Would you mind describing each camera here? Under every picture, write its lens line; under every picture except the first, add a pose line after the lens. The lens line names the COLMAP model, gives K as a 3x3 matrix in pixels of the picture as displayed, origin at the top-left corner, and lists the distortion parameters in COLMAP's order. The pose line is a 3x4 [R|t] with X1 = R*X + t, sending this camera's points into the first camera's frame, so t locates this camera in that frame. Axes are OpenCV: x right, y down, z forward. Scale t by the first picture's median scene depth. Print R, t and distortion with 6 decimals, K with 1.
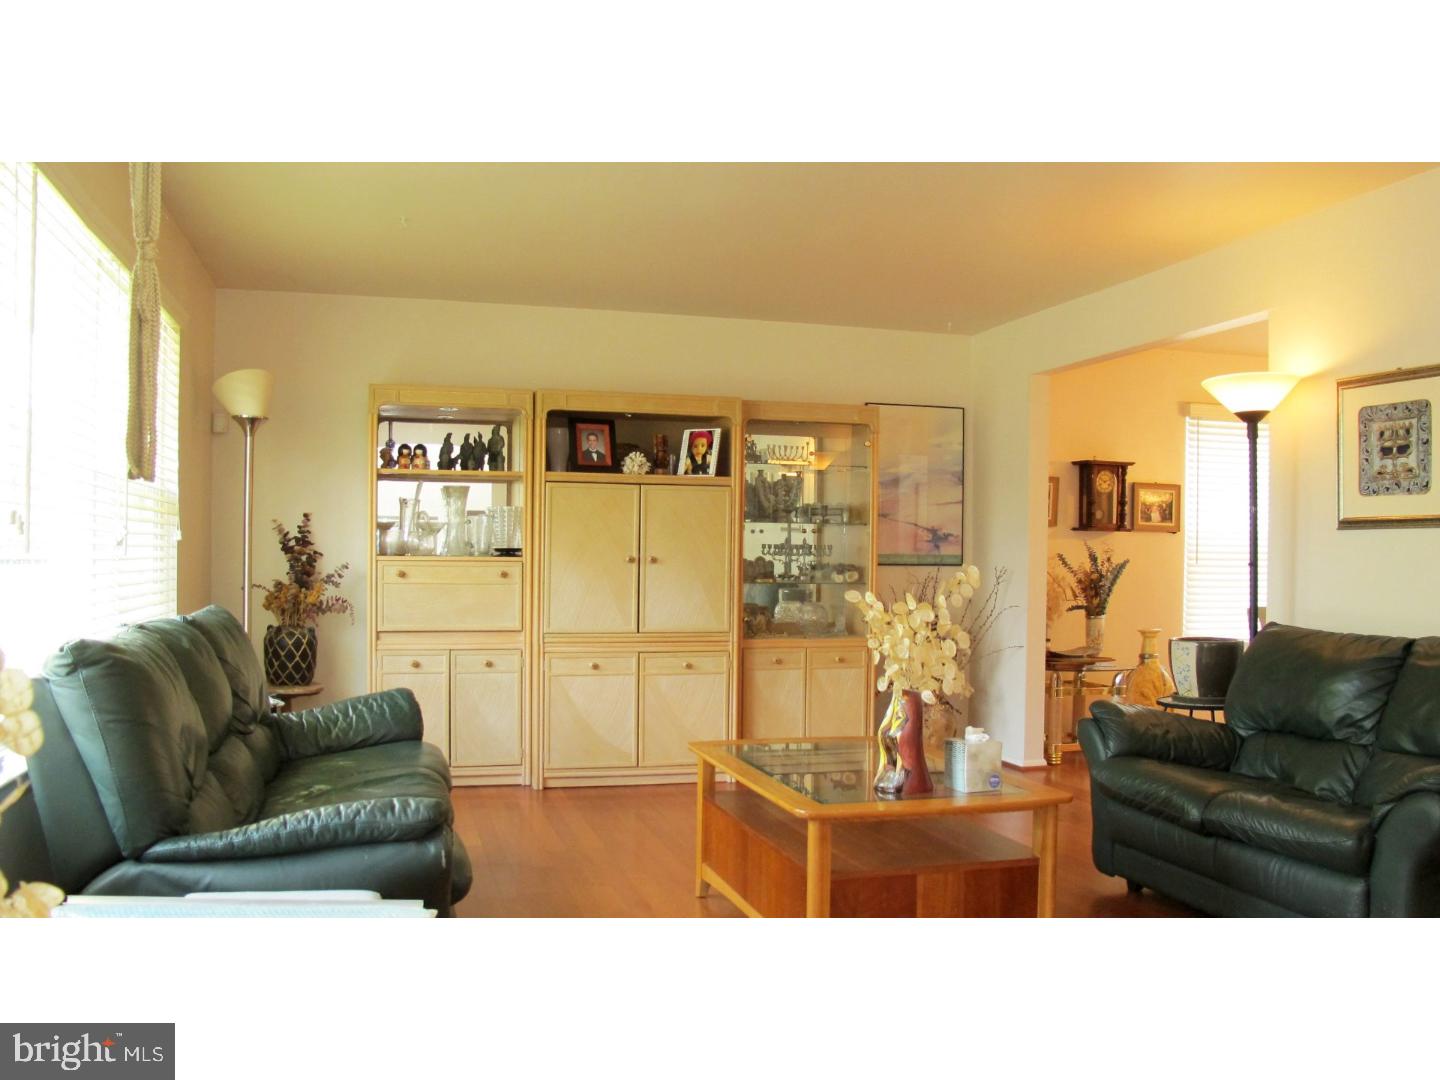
lens RADIAL K [[1203.1, 0, 718.6], [0, 1203.1, 568.3], [0, 0, 1]] dist [-0.109906, 0.085102]
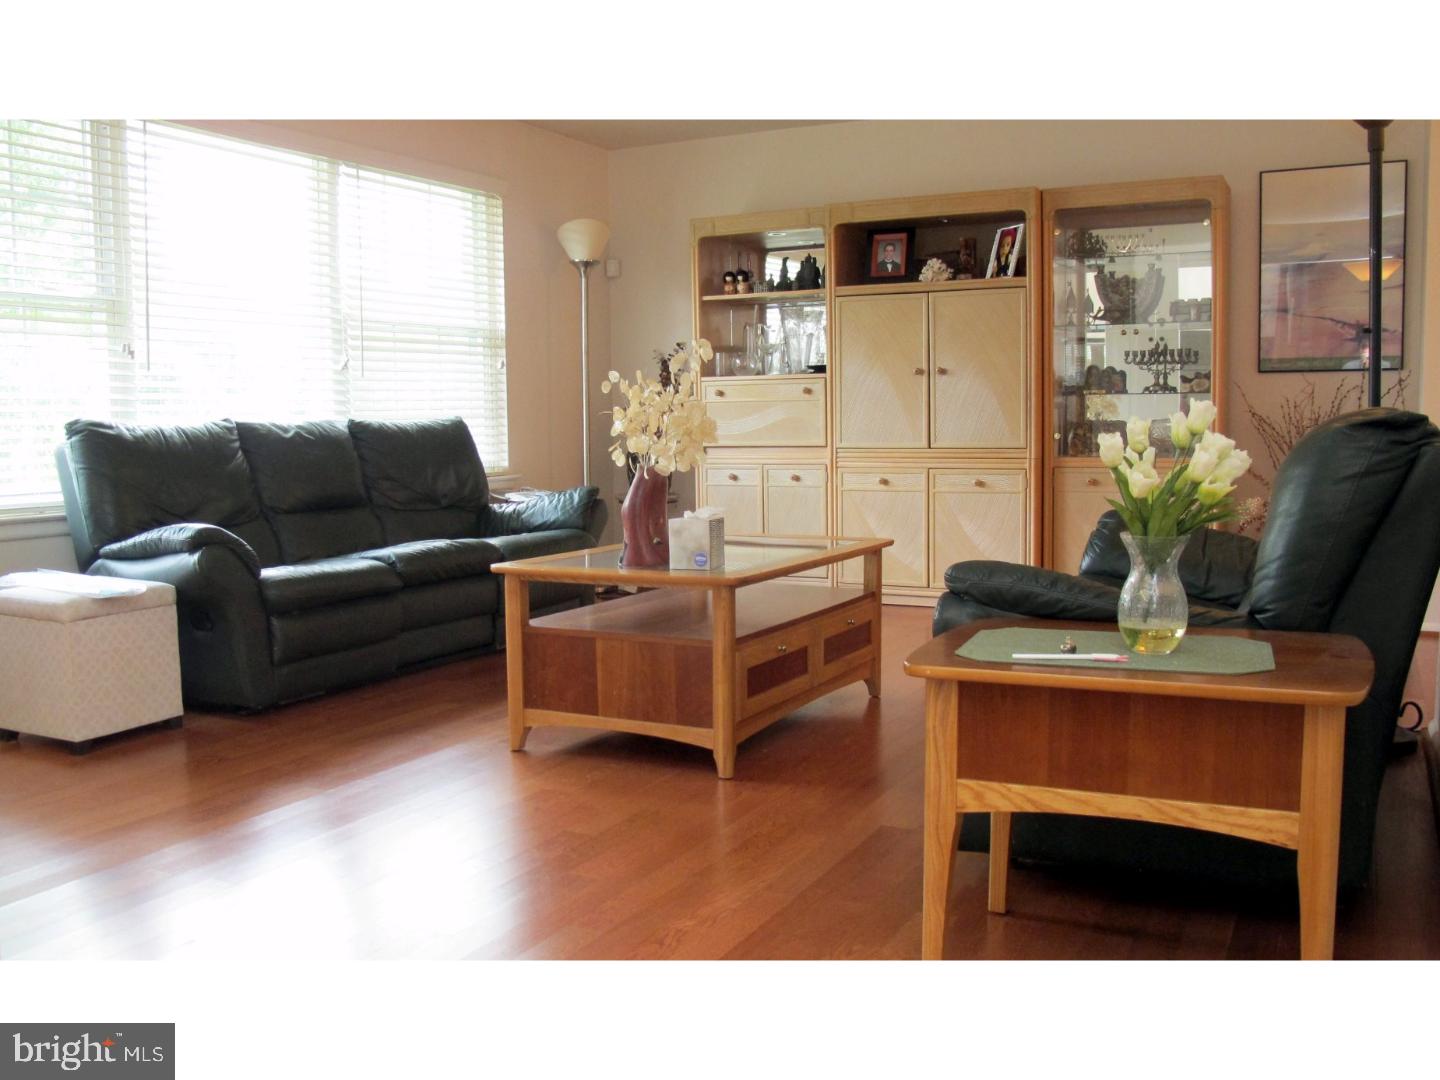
lens RADIAL K [[1347.5, 0, 756.3], [0, 1347.5, 539.7], [0, 0, 1]] dist [-0.156645, 0.131847]
pose [[0.740626, 0.040149, -0.670717, 0.550912], [0.015983, 0.996878, 0.077321, 0.041434], [0.671727, -0.067986, 0.737672, 0.114069]]
